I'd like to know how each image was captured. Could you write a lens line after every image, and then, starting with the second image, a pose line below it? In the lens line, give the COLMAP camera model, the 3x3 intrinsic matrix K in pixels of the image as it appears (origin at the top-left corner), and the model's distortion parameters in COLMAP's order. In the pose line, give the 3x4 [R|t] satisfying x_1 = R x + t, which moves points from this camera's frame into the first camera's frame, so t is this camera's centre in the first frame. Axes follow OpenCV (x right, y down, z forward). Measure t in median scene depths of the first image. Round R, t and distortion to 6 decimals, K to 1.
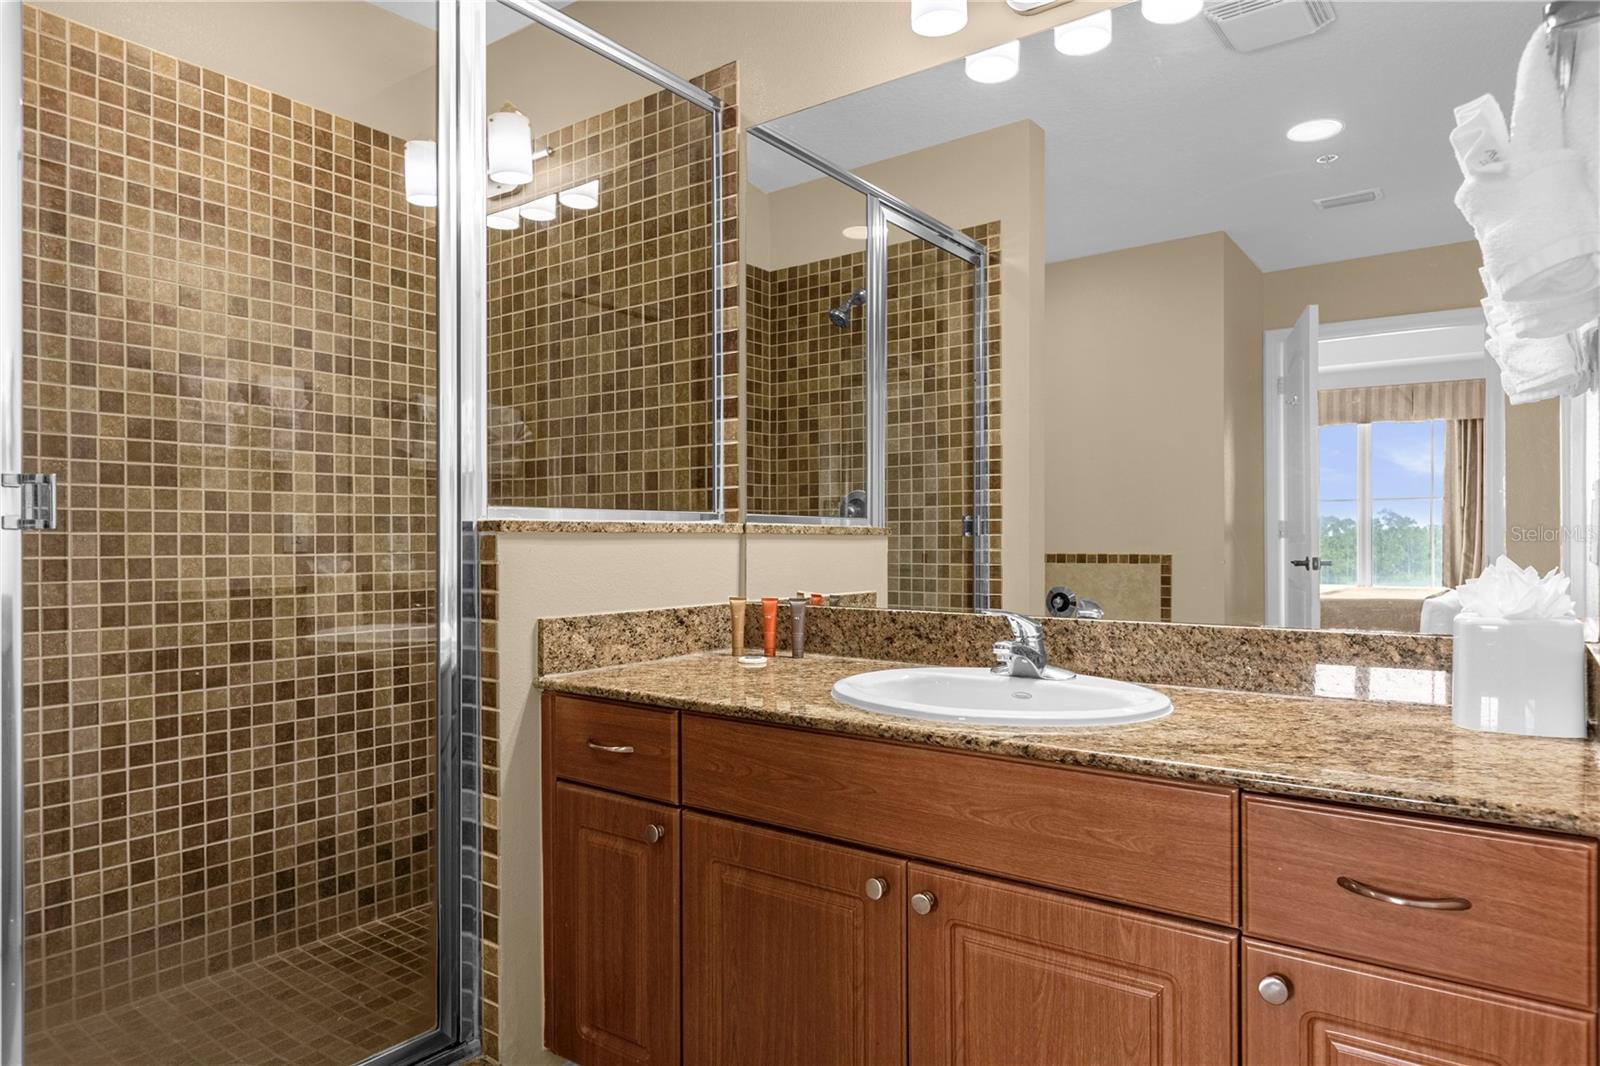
lens RADIAL K [[959.5, 0, 808.7], [0, 959.5, 543.5], [0, 0, 1]] dist [0.001842, -0.000515]
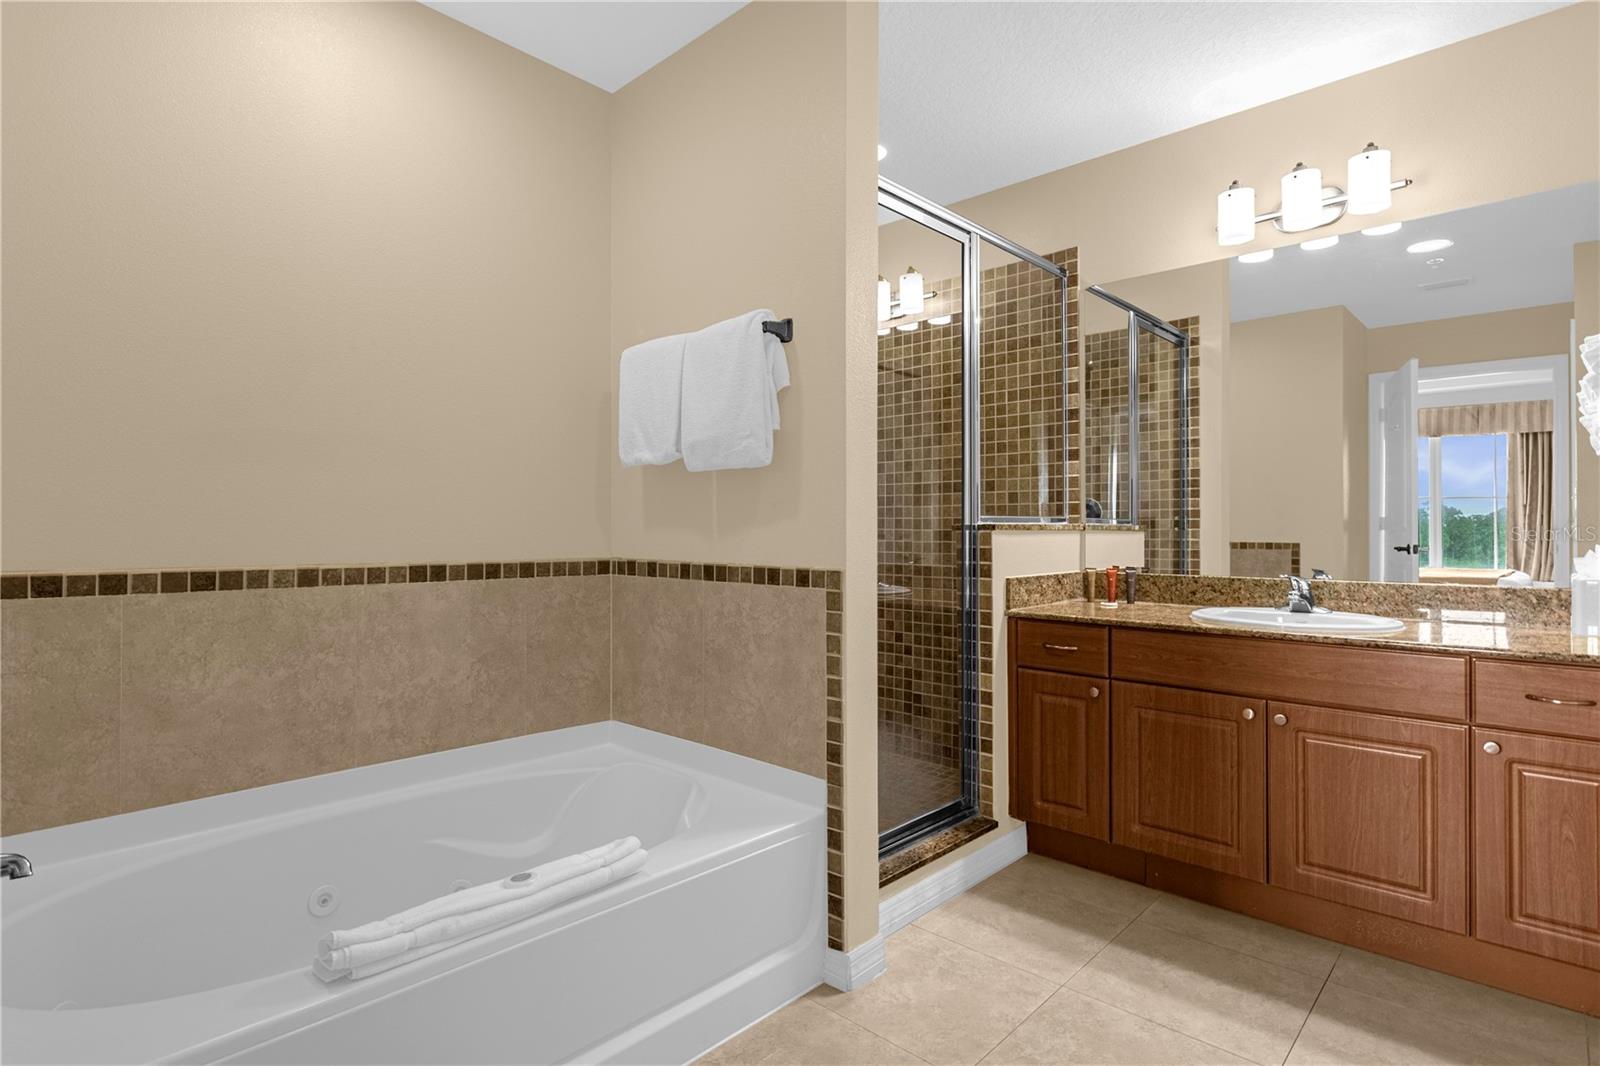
lens RADIAL K [[828.9, 0, 791.9], [0, 828.9, 524.2], [0, 0, 1]] dist [0.004082, 0.000213]
pose [[0.994095, 0.000691, -0.108510, -0.409770], [-0.001541, 0.999969, -0.007746, -0.008431], [0.108501, 0.007867, 0.994065, -0.481316]]
